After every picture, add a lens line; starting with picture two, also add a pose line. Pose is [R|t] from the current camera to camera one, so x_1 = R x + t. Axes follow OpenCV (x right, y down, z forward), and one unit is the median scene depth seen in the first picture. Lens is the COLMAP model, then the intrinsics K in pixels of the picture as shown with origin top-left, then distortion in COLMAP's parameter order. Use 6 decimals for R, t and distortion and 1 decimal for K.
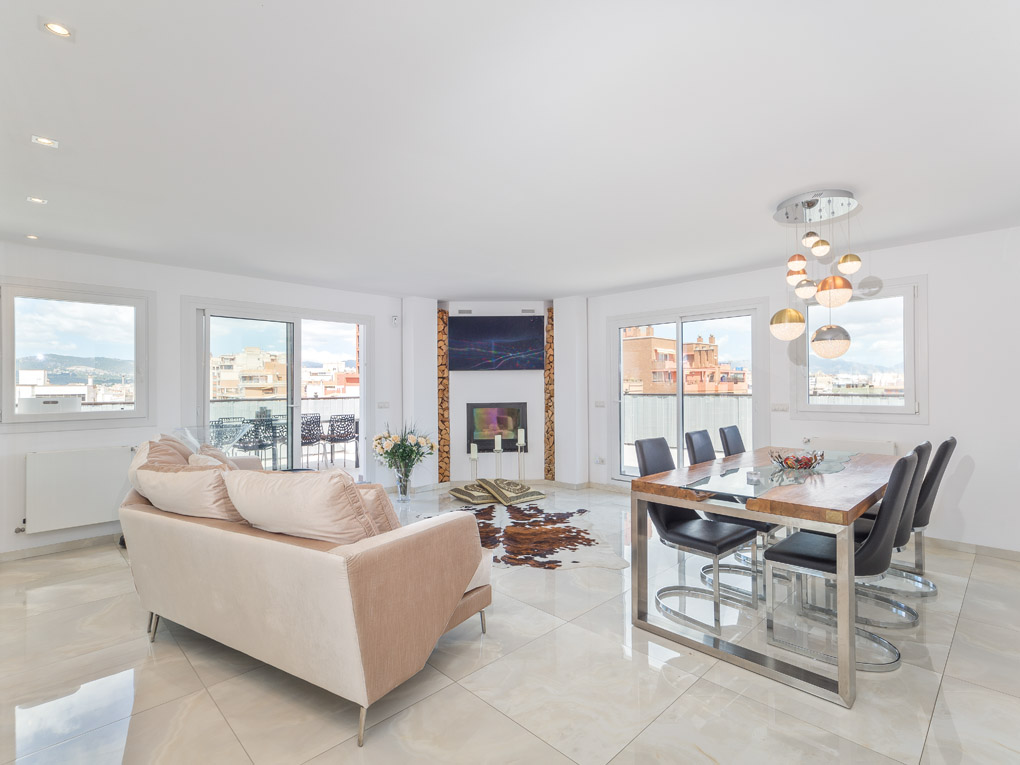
lens RADIAL K [[491.1, 0, 510.1], [0, 491.1, 386.7], [0, 0, 1]] dist [0.029184, -0.002938]
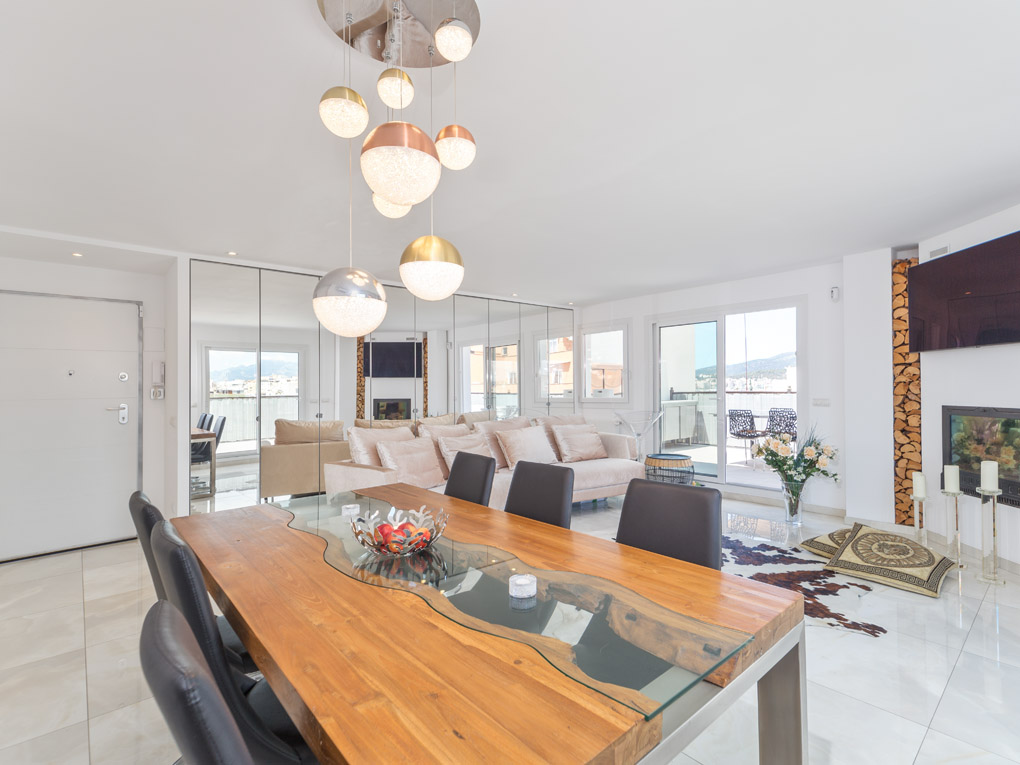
lens RADIAL K [[491.1, 0, 510.8], [0, 491.1, 380.5], [0, 0, 1]] dist [0.029184, -0.002938]
pose [[-0.067937, -0.001460, -0.997689, 0.765919], [0.021741, 0.999759, -0.002944, -0.008739], [0.997453, -0.021891, -0.067889, 0.730263]]
